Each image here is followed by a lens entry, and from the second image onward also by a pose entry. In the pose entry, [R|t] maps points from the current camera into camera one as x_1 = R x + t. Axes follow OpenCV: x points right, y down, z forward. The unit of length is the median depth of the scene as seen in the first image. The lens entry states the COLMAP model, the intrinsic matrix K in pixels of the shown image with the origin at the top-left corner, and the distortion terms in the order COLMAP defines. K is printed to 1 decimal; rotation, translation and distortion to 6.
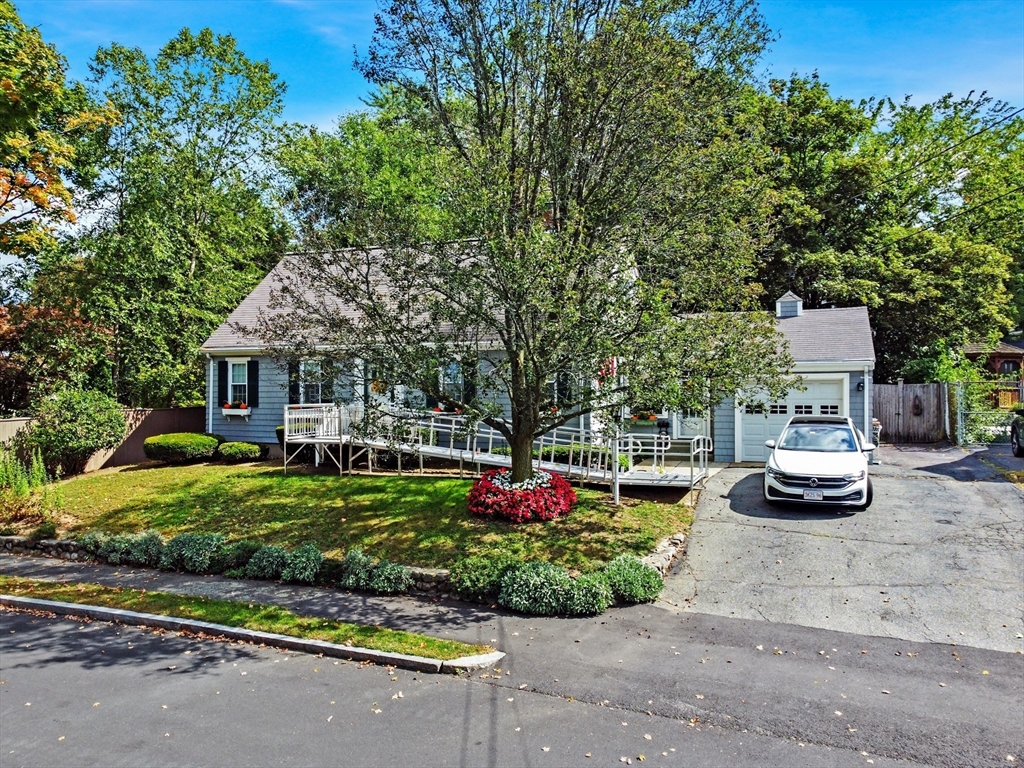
lens RADIAL K [[768.3, 0, 512.0], [0, 768.3, 384.0], [0, 0, 1]] dist [-0.004087, -0.007439]
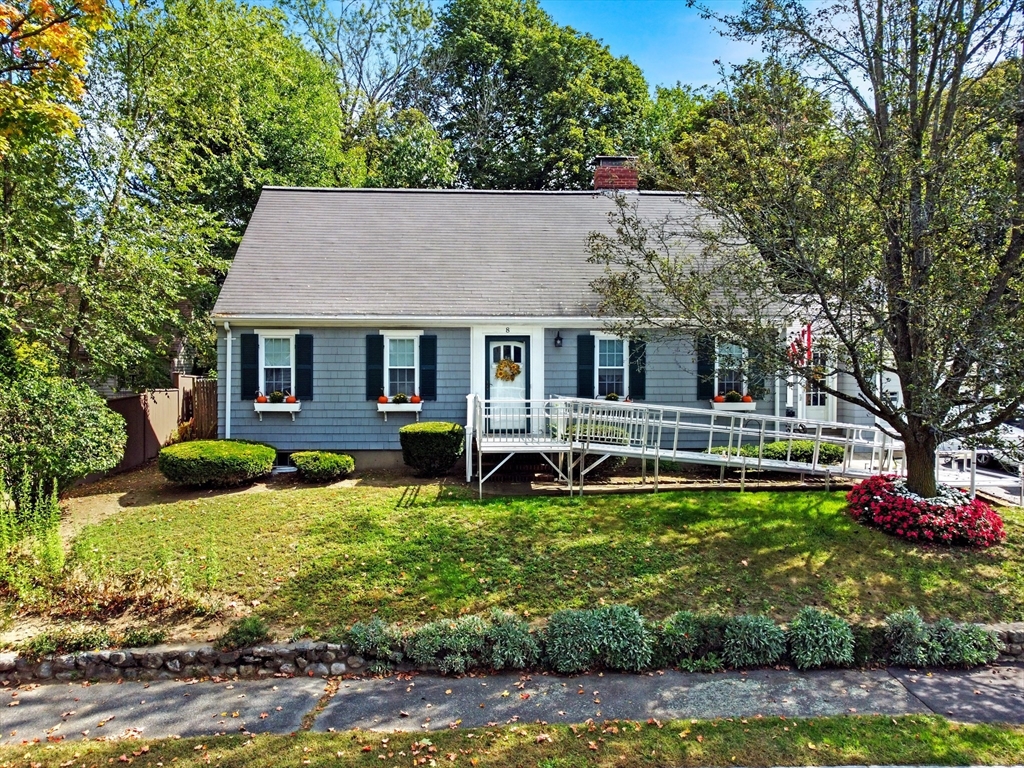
lens RADIAL K [[768.3, 0, 512.0], [0, 768.3, 384.0], [0, 0, 1]] dist [-0.004087, -0.007439]
pose [[0.915765, -0.004203, 0.401693, -0.516132], [-0.006660, 0.999649, 0.025642, -0.004922], [-0.401659, -0.026157, 0.915415, 0.317896]]
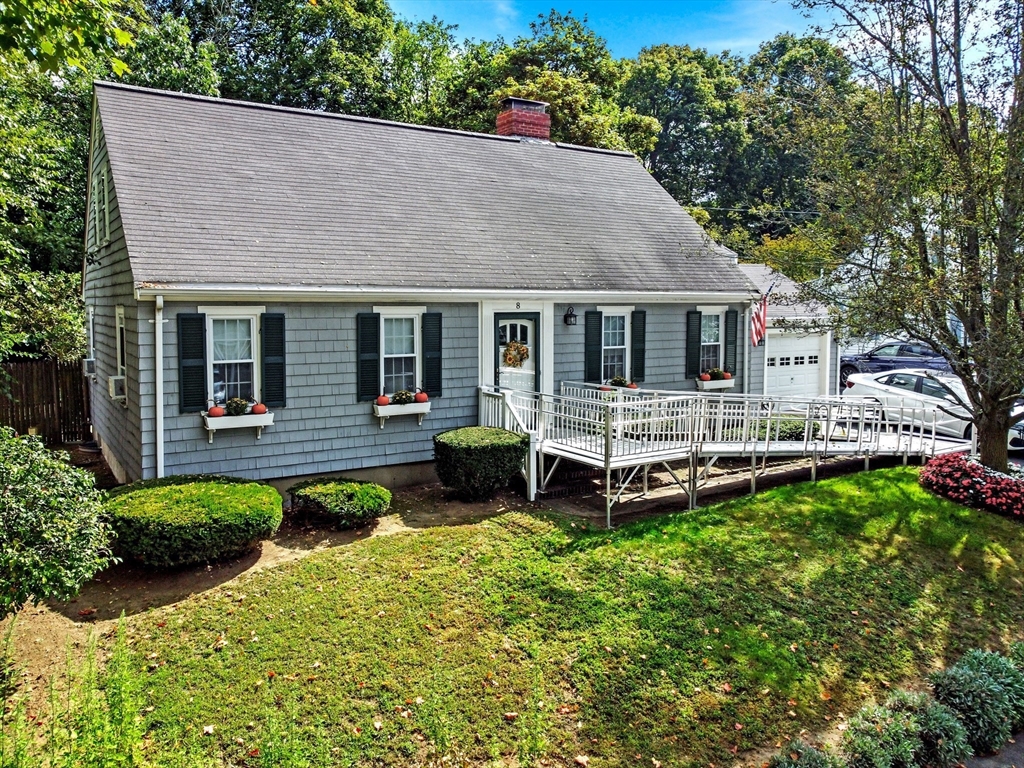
lens RADIAL K [[779.0, 0, 480.5], [0, 779.0, 353.5], [0, 0, 1]] dist [0.001585, -0.000997]
pose [[0.607937, -0.046884, 0.792600, -0.753595], [-0.004732, 0.998023, 0.062664, -0.042291], [-0.793971, -0.041846, 0.606513, 0.684980]]
